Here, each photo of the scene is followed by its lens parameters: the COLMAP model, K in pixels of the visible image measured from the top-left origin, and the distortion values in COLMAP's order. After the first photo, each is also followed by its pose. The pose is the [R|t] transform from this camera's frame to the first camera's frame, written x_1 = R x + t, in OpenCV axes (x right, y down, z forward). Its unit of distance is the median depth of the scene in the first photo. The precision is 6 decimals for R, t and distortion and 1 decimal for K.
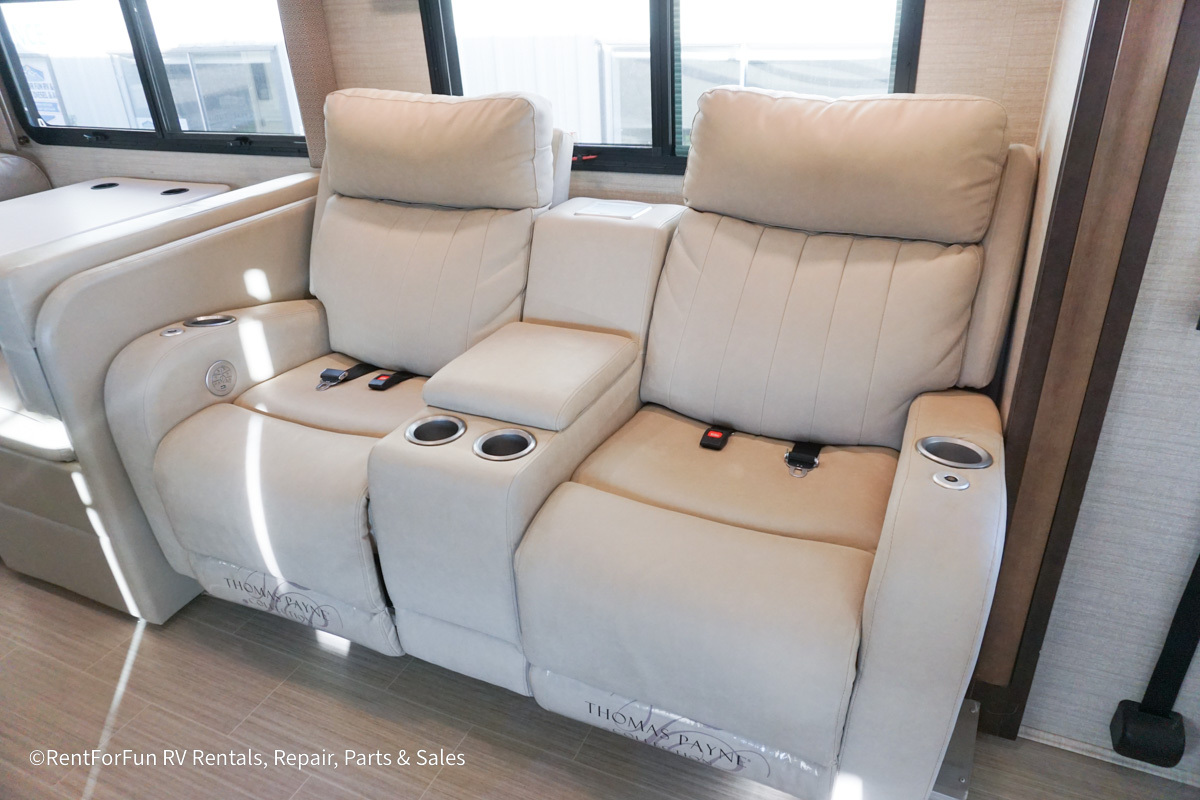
lens RADIAL K [[803.4, 0, 603.8], [0, 803.4, 403.8], [0, 0, 1]] dist [-0.048244, 0.029669]
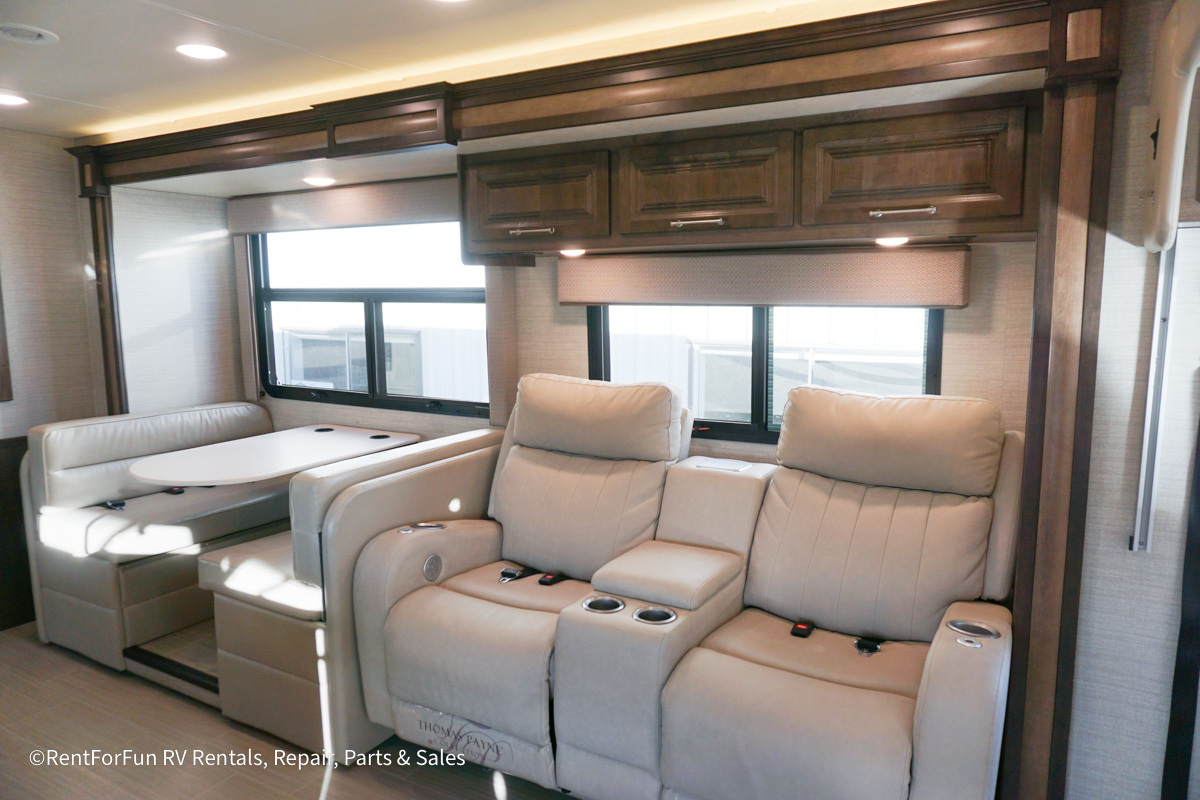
lens RADIAL K [[803.4, 0, 603.8], [0, 803.4, 403.8], [0, 0, 1]] dist [-0.048244, 0.029669]
pose [[0.995449, 0.046891, -0.082961, -0.095271], [-0.071731, 0.941819, -0.328377, 0.143127], [0.062736, 0.332833, 0.940896, -0.394631]]
